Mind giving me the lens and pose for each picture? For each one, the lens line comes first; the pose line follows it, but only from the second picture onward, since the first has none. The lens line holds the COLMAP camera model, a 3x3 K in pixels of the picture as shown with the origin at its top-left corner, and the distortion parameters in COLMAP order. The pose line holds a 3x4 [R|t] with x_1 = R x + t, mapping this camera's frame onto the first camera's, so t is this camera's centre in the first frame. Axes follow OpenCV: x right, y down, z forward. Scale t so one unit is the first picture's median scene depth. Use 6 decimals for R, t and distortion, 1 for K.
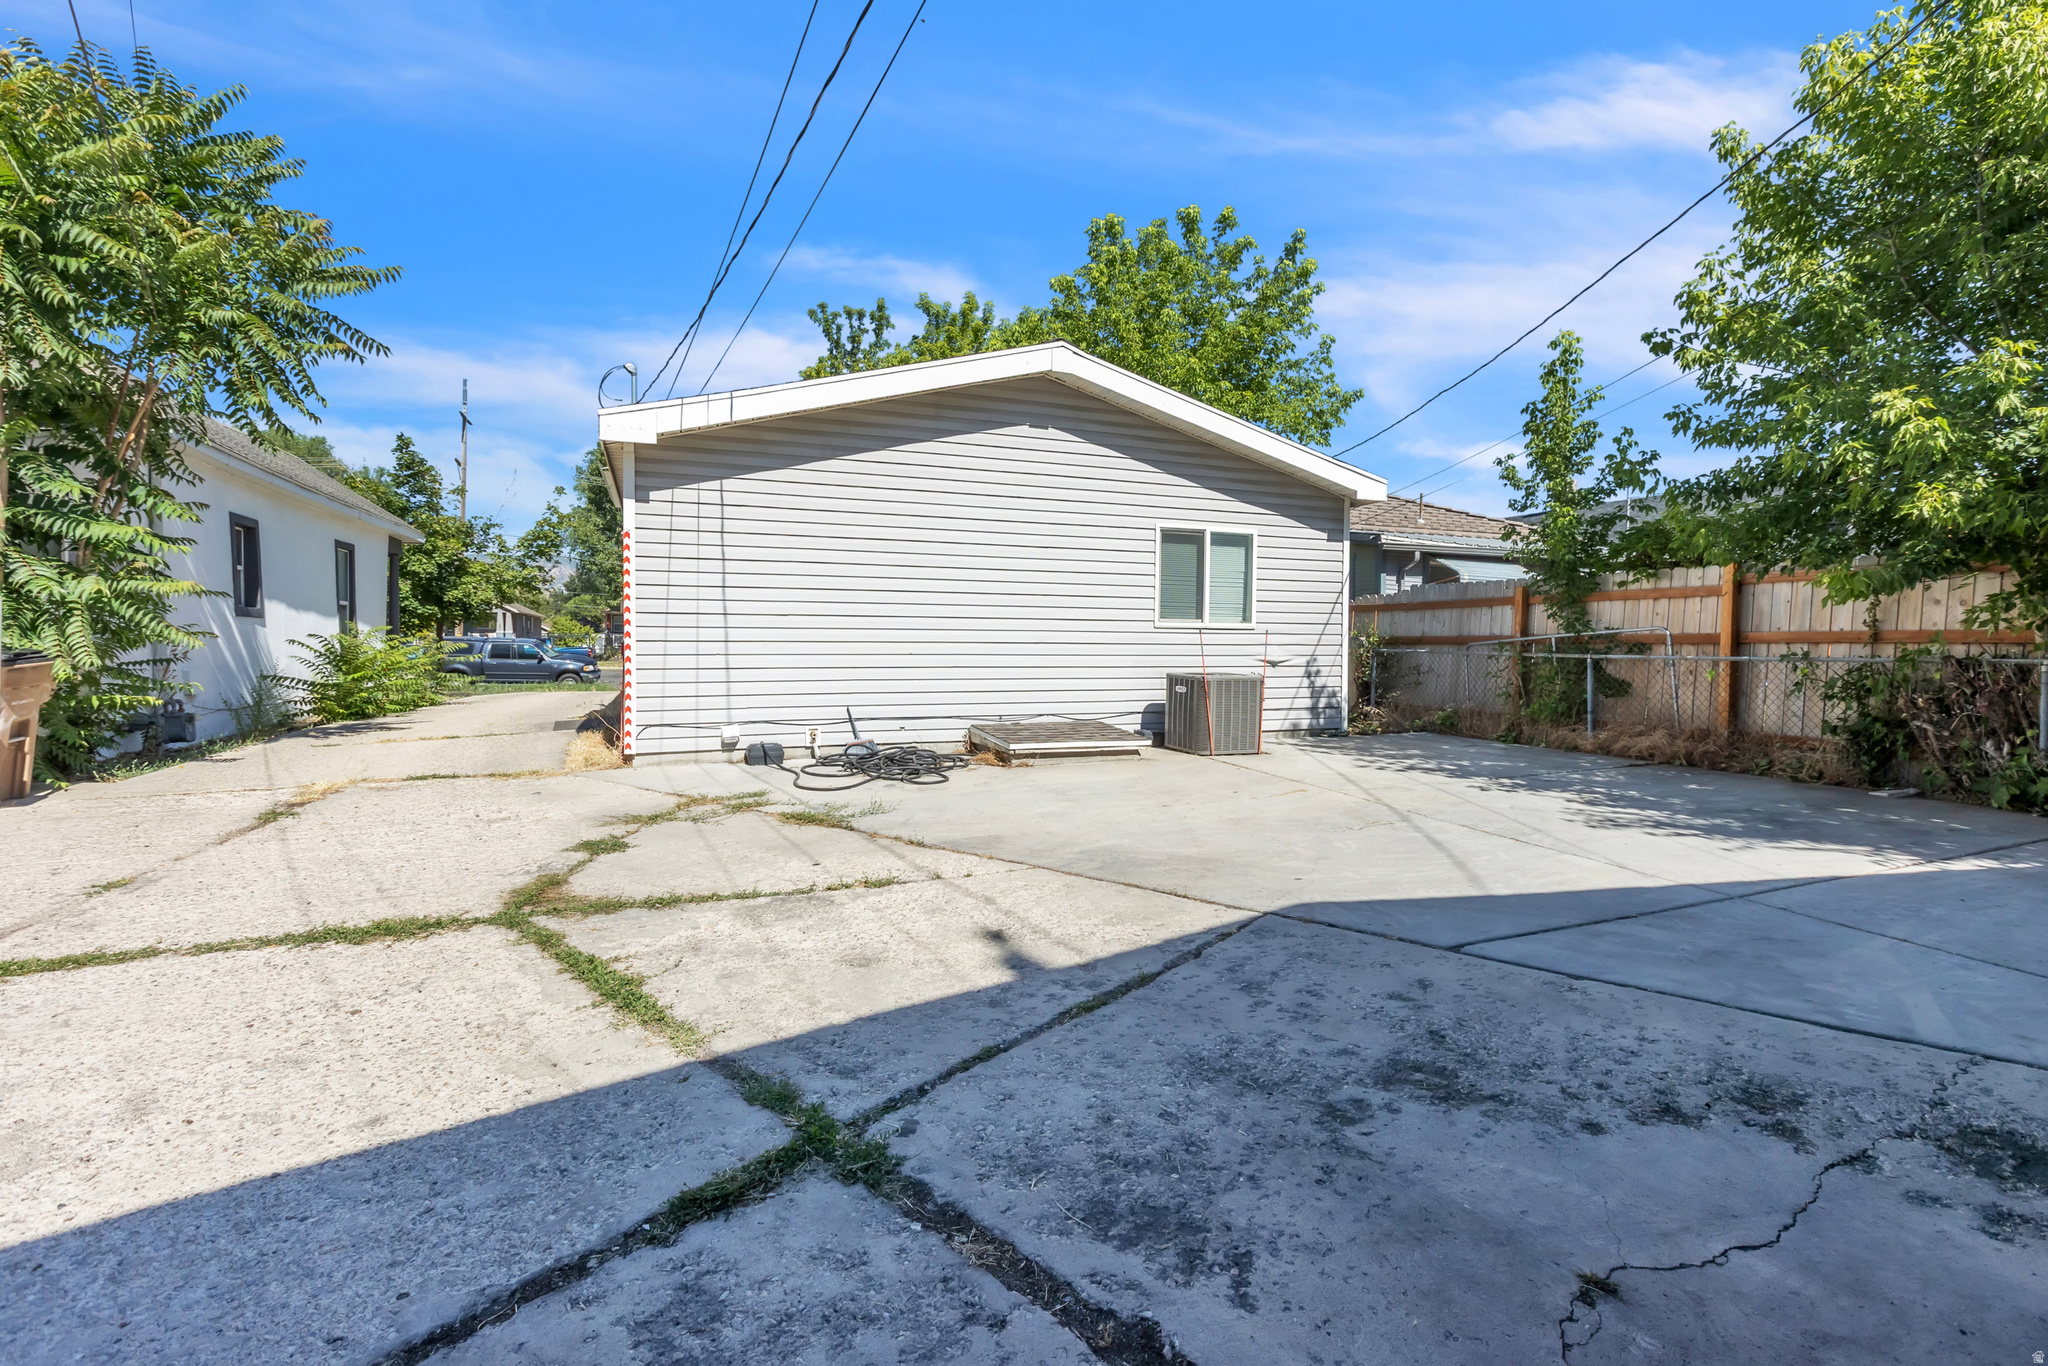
lens RADIAL K [[939.5, 0, 1030.8], [0, 939.5, 648.2], [0, 0, 1]] dist [-0.000583, -0.000660]
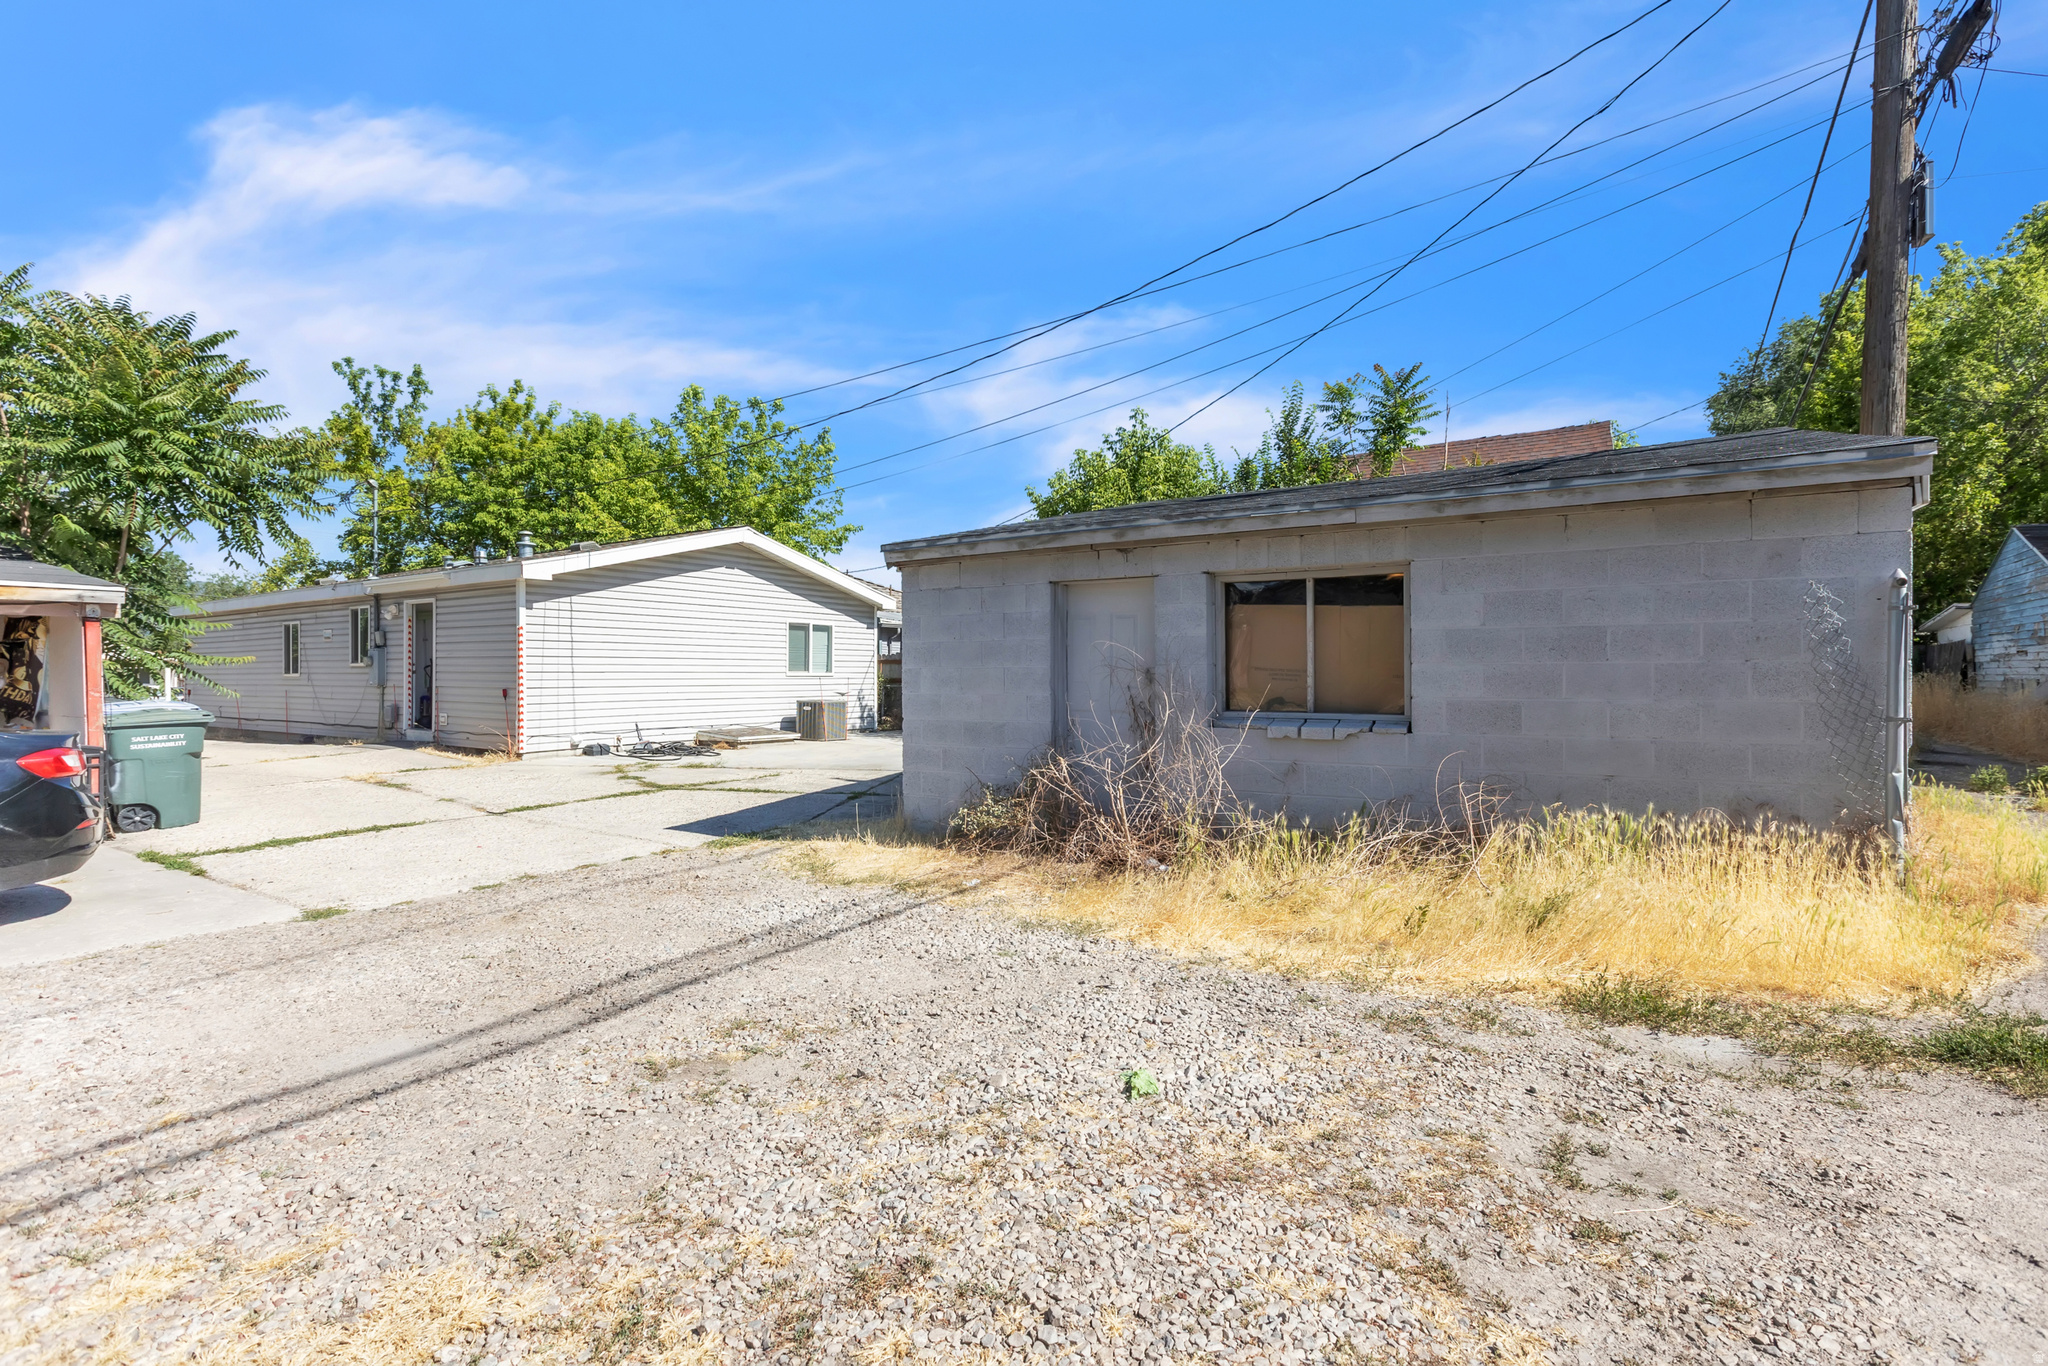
lens RADIAL K [[912.0, 0, 1024.0], [0, 912.0, 683.0], [0, 0, 1]] dist [-0.000831, -0.000777]
pose [[0.830216, -0.012752, 0.557296, -0.481159], [0.009513, 0.999917, 0.008709, -0.018923], [-0.557360, -0.001929, 0.830268, -0.756129]]
